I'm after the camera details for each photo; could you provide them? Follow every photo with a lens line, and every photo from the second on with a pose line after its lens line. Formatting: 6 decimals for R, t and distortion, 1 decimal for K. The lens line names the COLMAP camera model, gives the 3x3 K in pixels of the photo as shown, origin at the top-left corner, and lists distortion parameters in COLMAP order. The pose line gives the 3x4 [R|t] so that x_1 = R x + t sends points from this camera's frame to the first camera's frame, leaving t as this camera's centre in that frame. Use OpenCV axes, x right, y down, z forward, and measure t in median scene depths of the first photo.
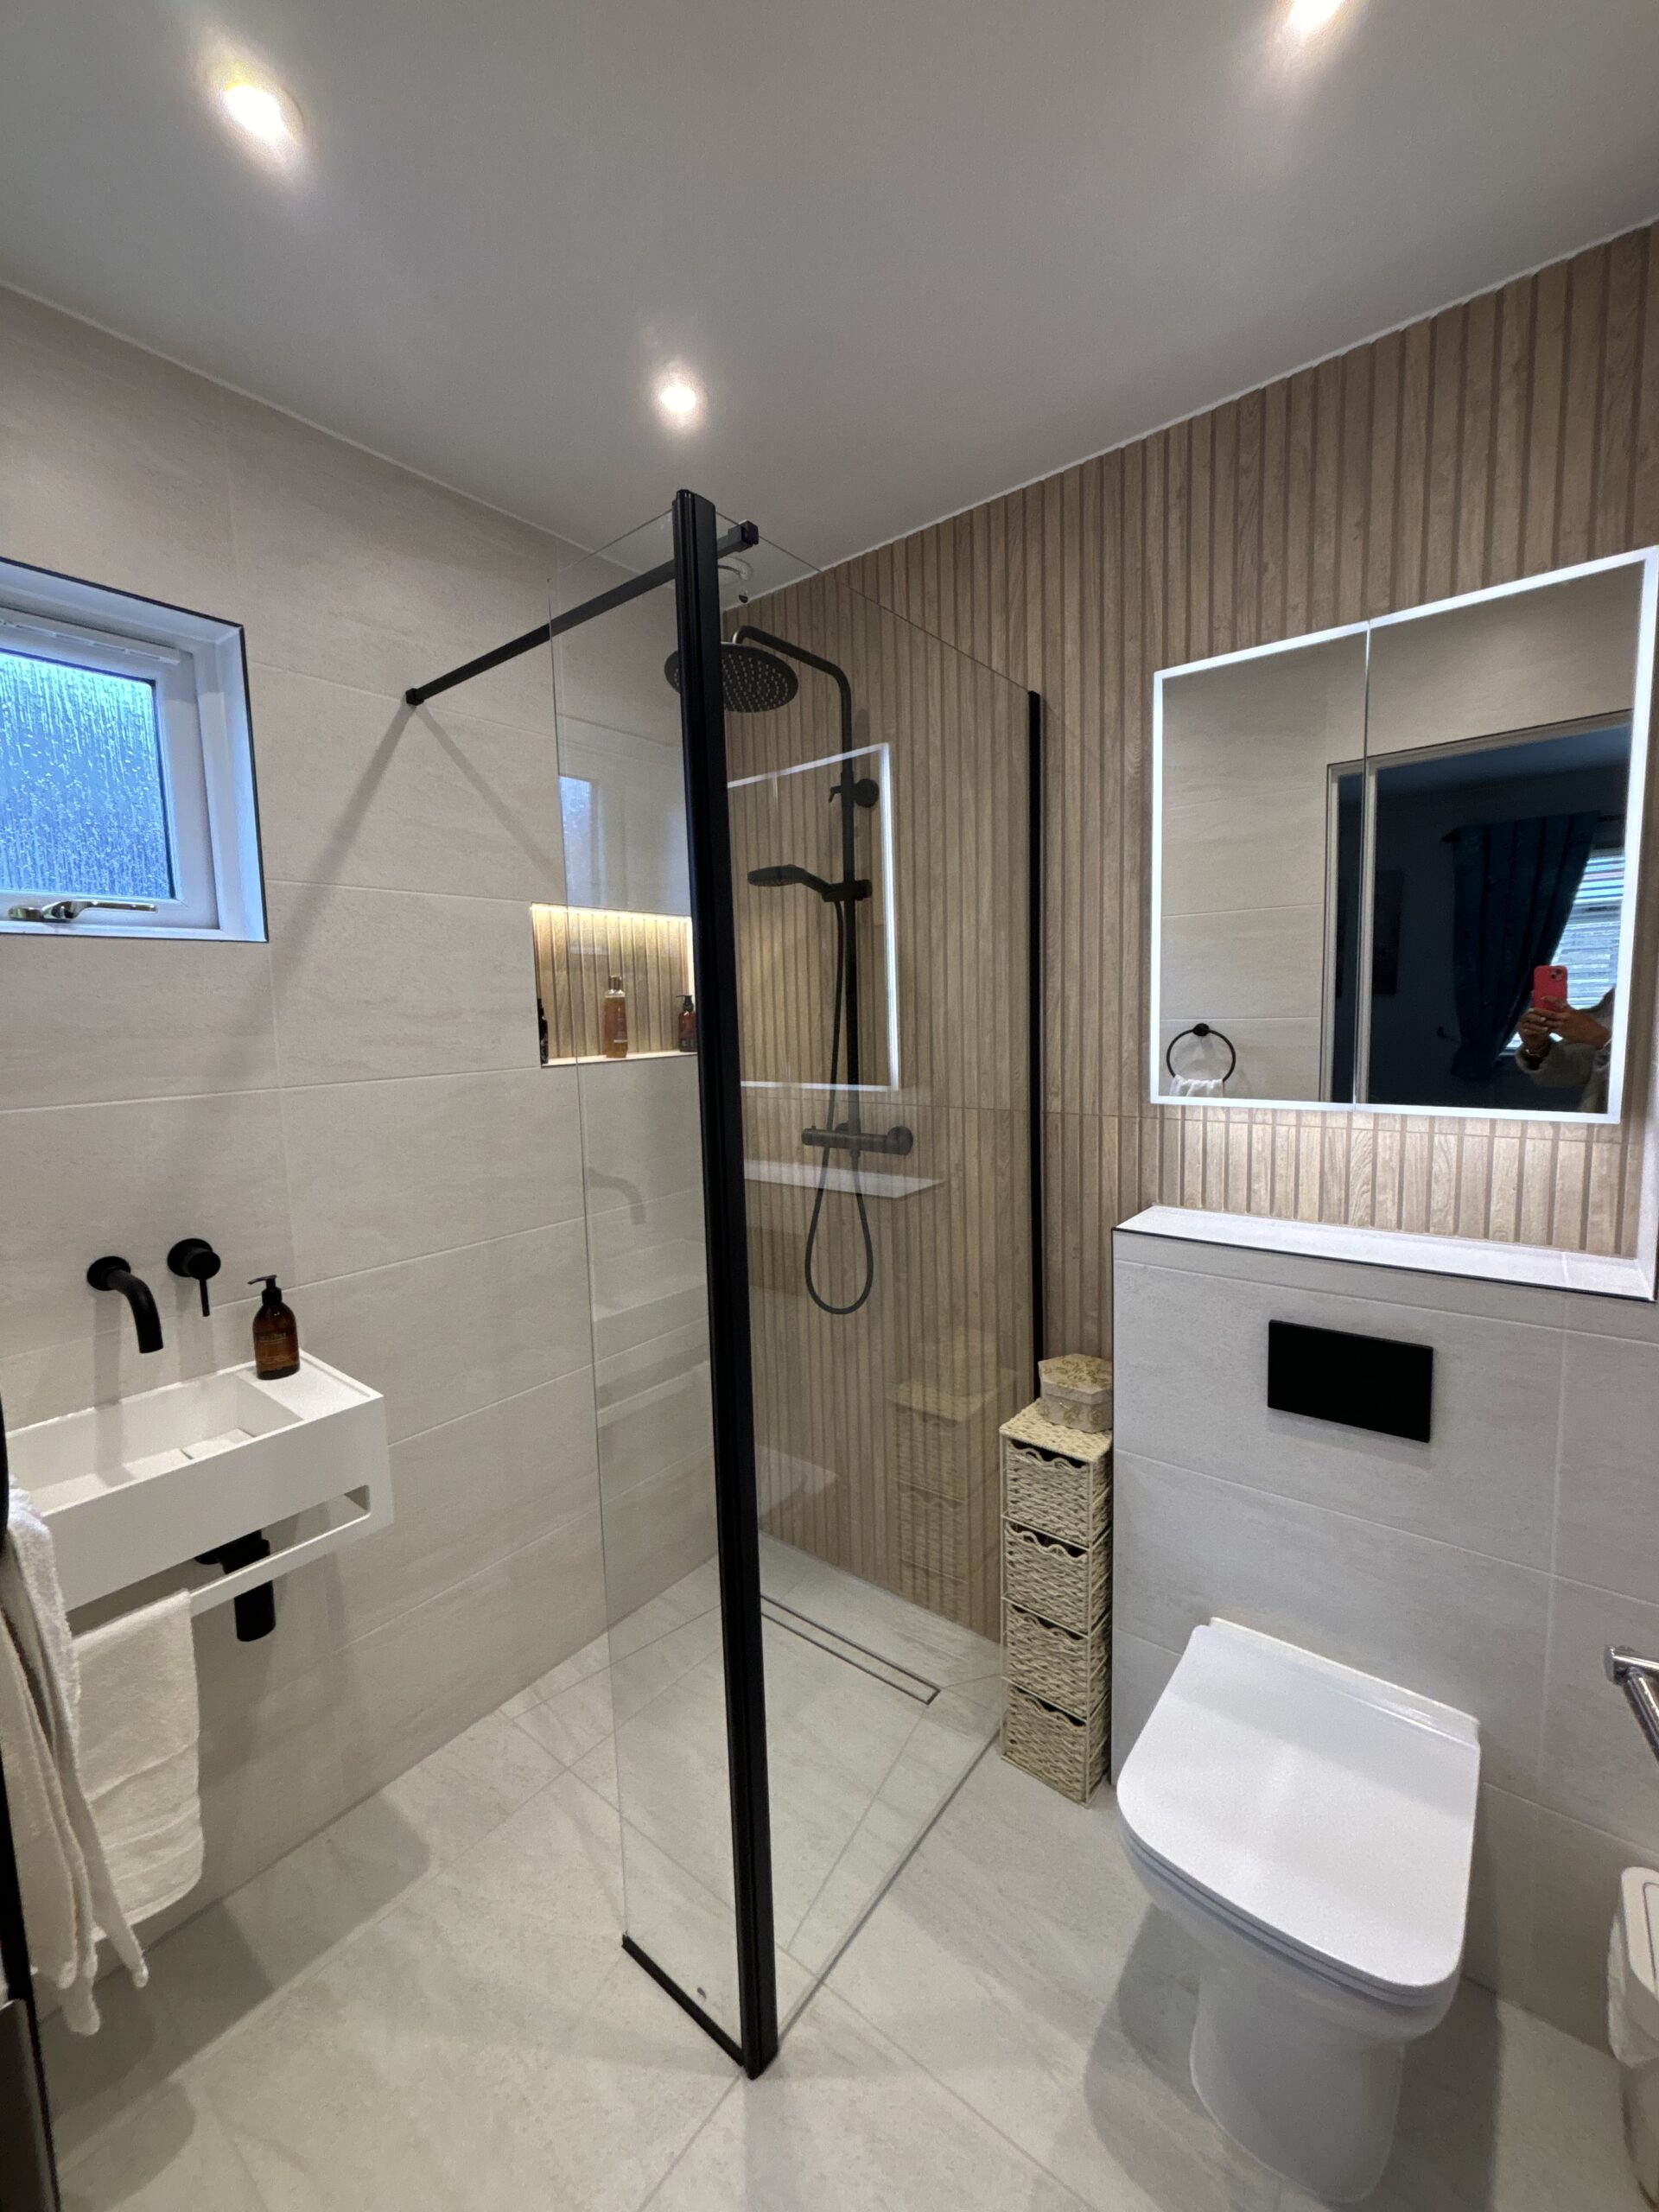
lens RADIAL K [[883.6, 0, 833.3], [0, 883.6, 1099.5], [0, 0, 1]] dist [0.002862, -0.000305]
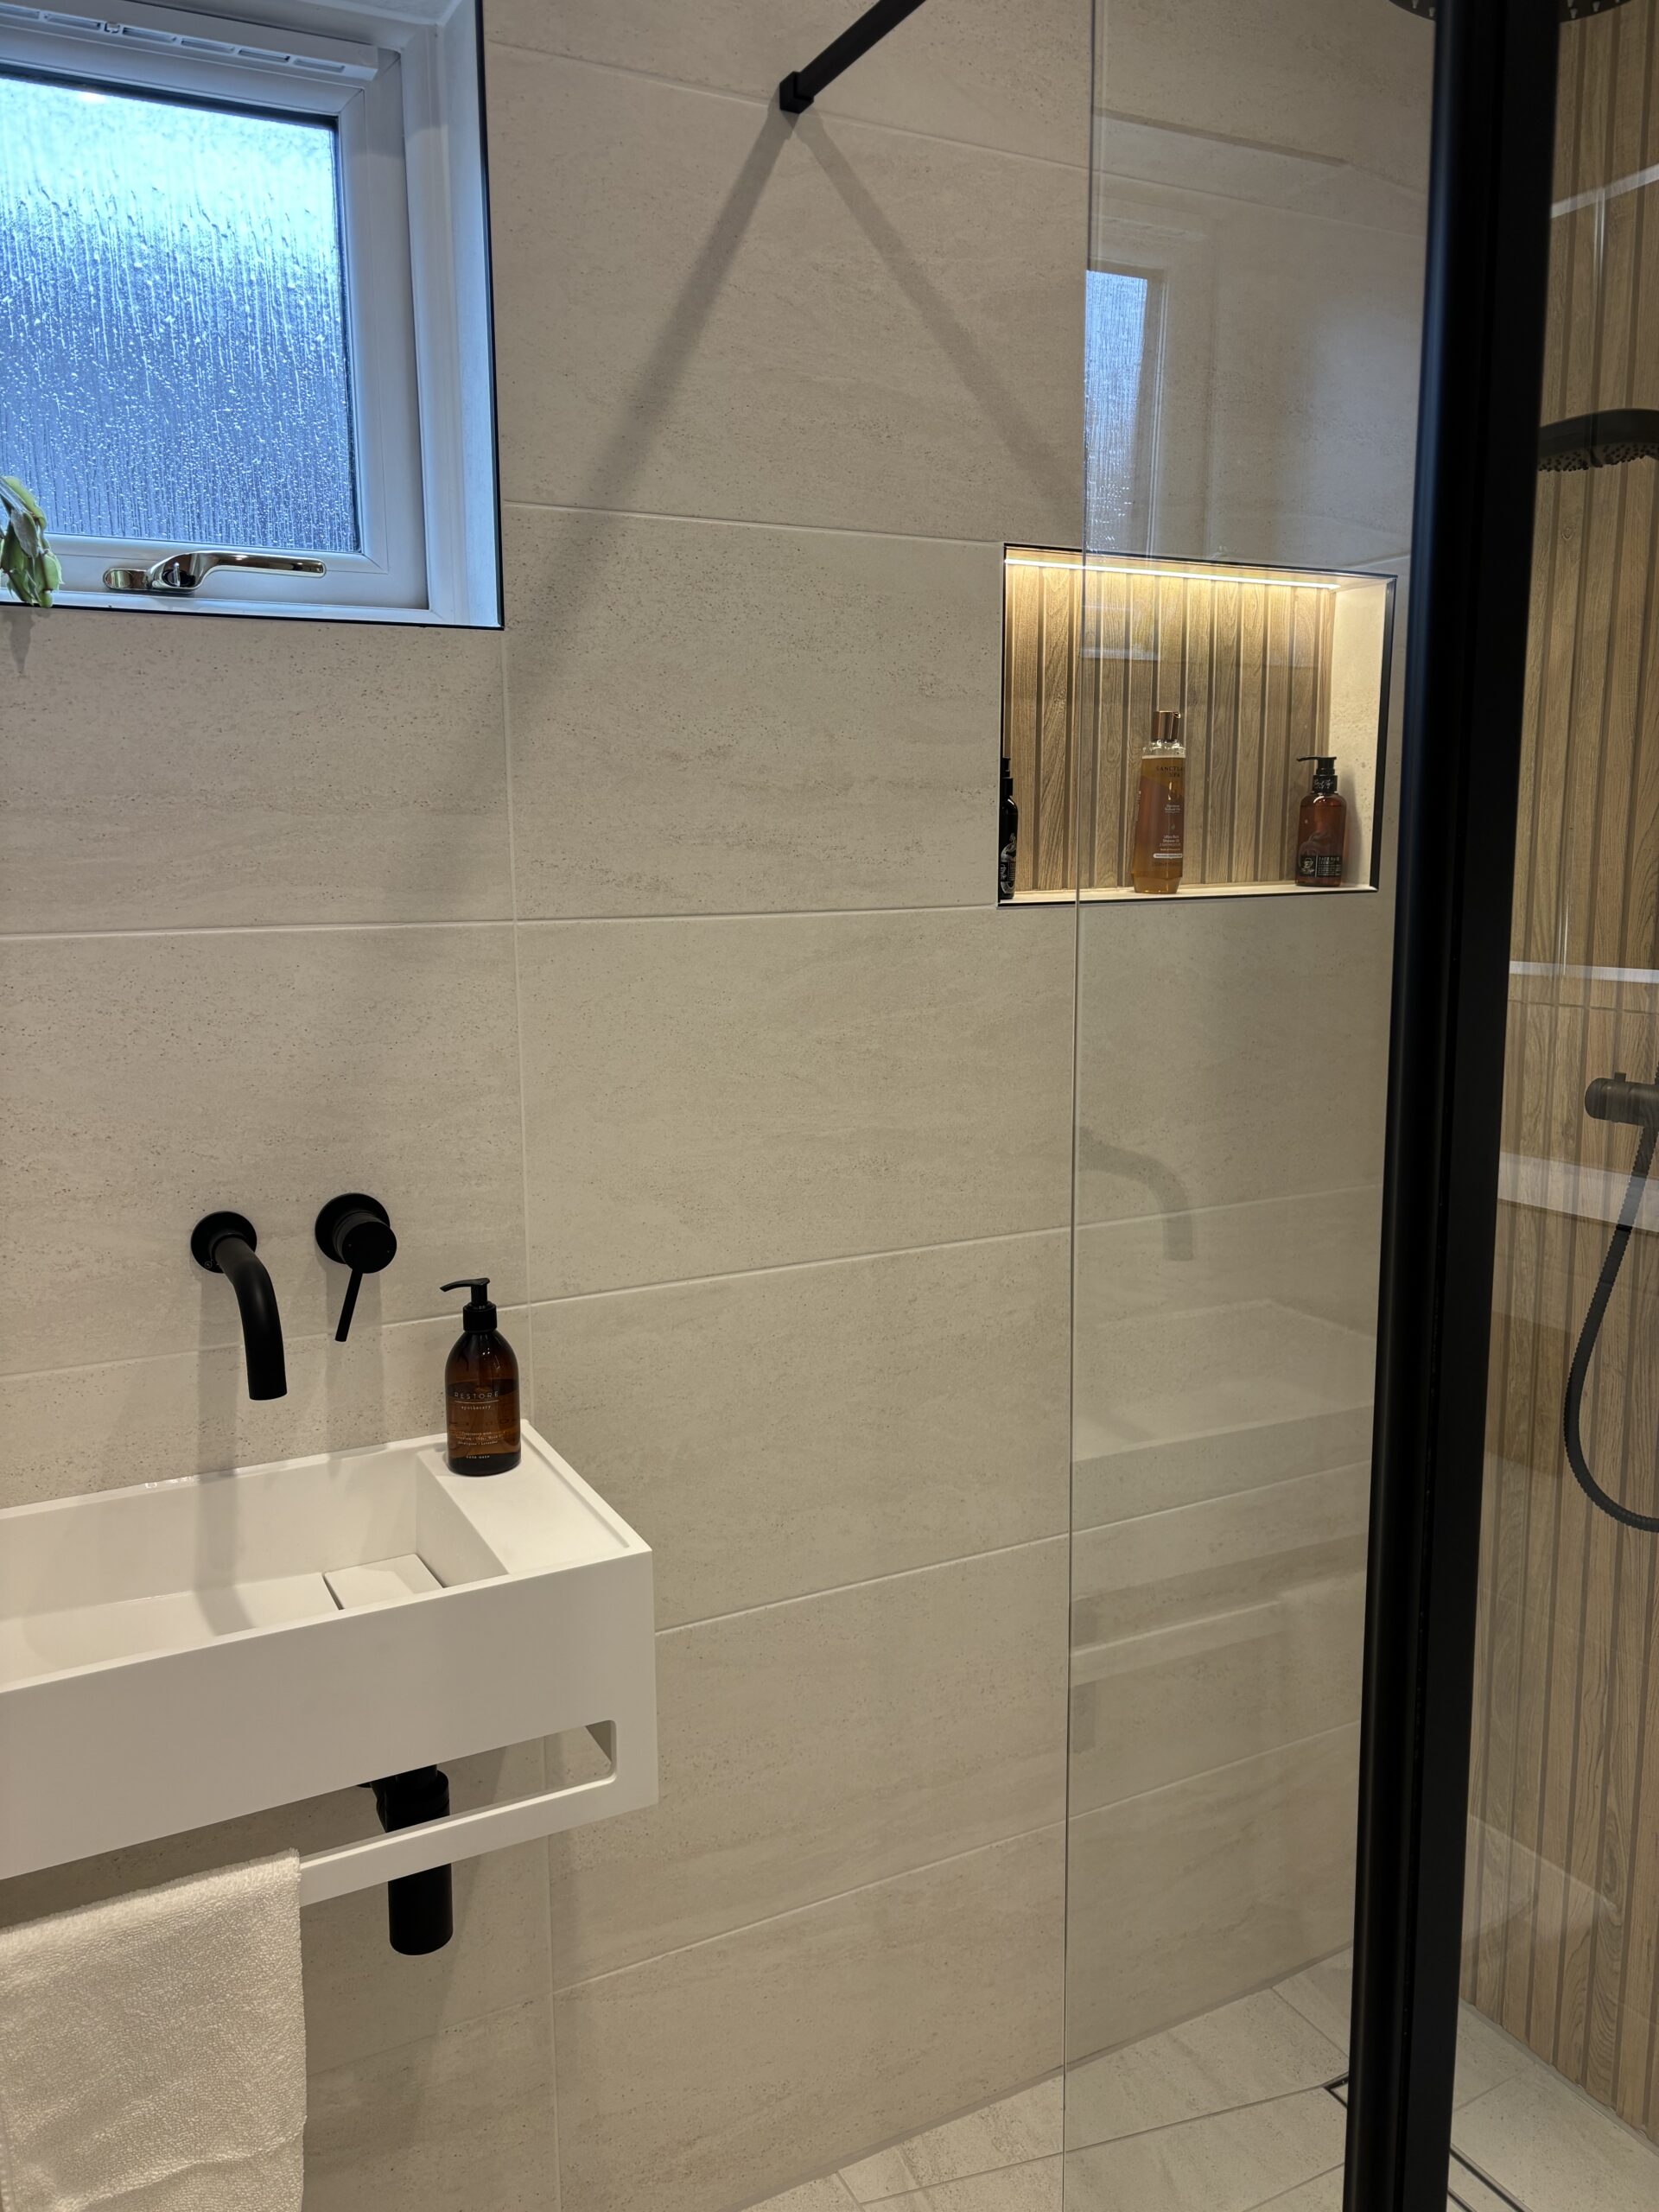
lens RADIAL K [[1682.4, 0, 829.5], [0, 1682.4, 1106.0], [0, 0, 1]] dist [0.050317, -0.043901]
pose [[0.911115, 0.085551, -0.403175, -0.046353], [-0.058873, 0.995203, 0.078132, 0.006044], [0.407925, -0.047451, 0.911781, 0.155498]]
